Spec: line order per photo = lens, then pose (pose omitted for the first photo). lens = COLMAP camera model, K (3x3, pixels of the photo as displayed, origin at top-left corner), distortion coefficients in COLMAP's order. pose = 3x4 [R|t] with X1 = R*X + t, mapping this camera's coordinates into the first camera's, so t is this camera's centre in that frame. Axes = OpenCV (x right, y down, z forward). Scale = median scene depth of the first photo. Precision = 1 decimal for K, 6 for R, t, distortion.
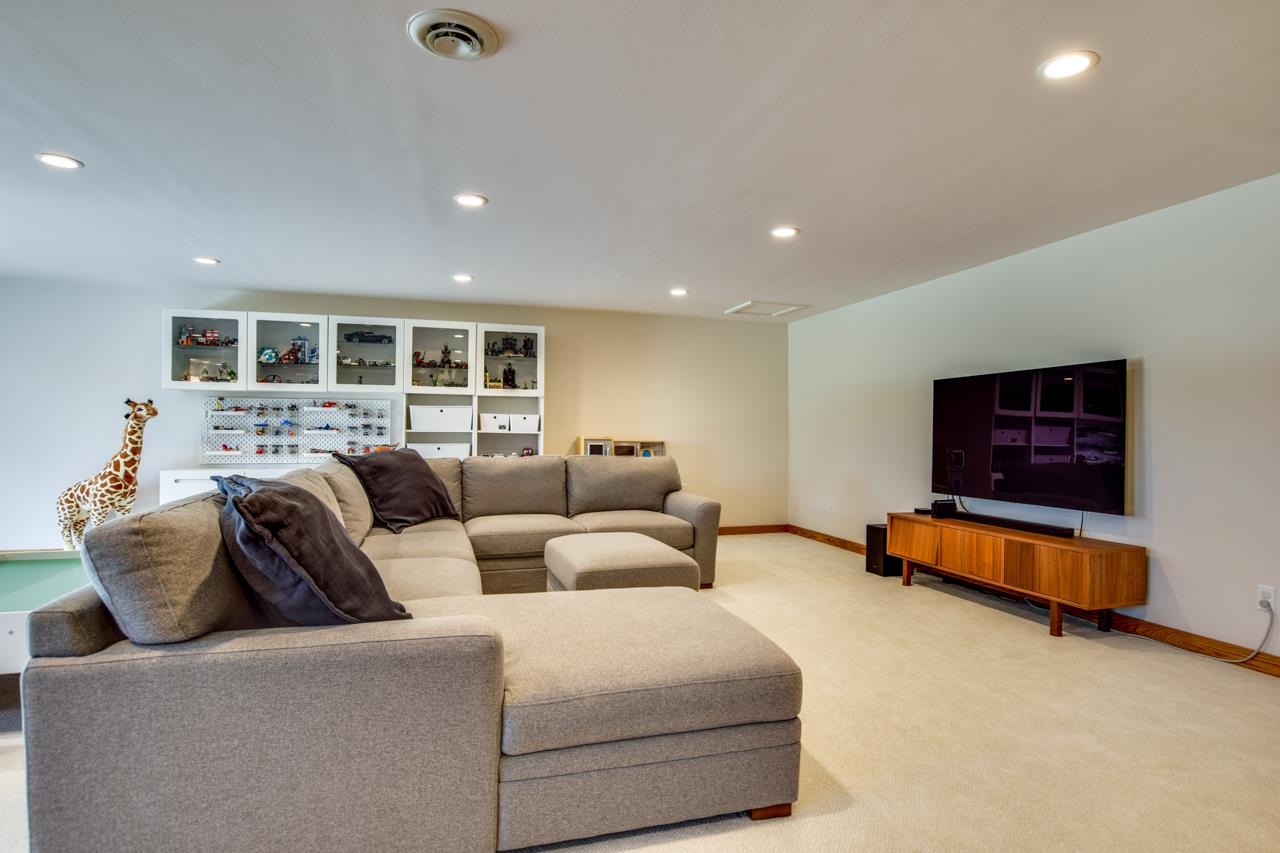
lens RADIAL K [[646.2, 0, 640.0], [0, 646.2, 432.1], [0, 0, 1]] dist [-0.020819, -0.000096]
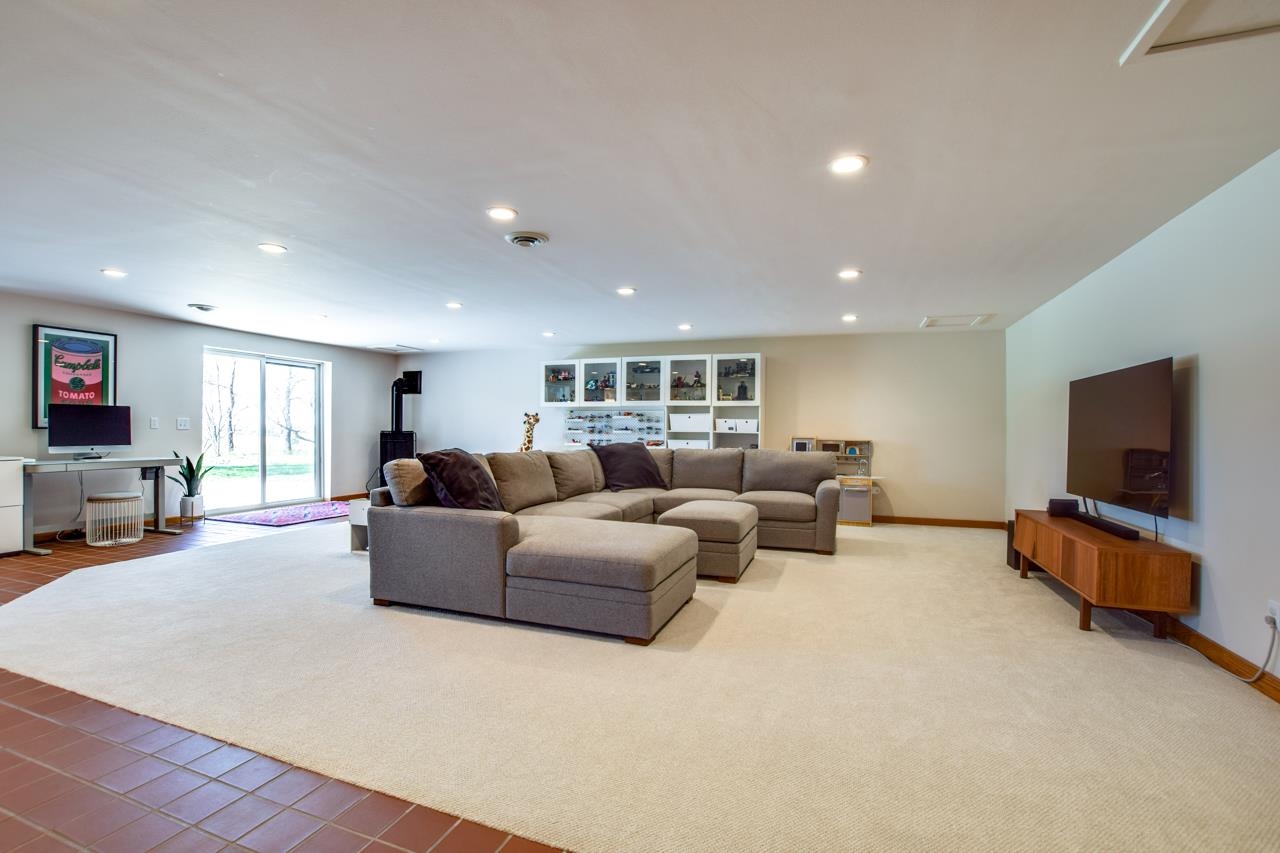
lens RADIAL K [[563.0, 0, 644.2], [0, 563.0, 422.4], [0, 0, 1]] dist [-0.025190, 0.000761]
pose [[0.814260, -0.006393, -0.580466, 0.382876], [-0.004961, 0.999826, -0.017970, 0.001829], [0.580480, 0.017512, 0.814086, -0.094604]]
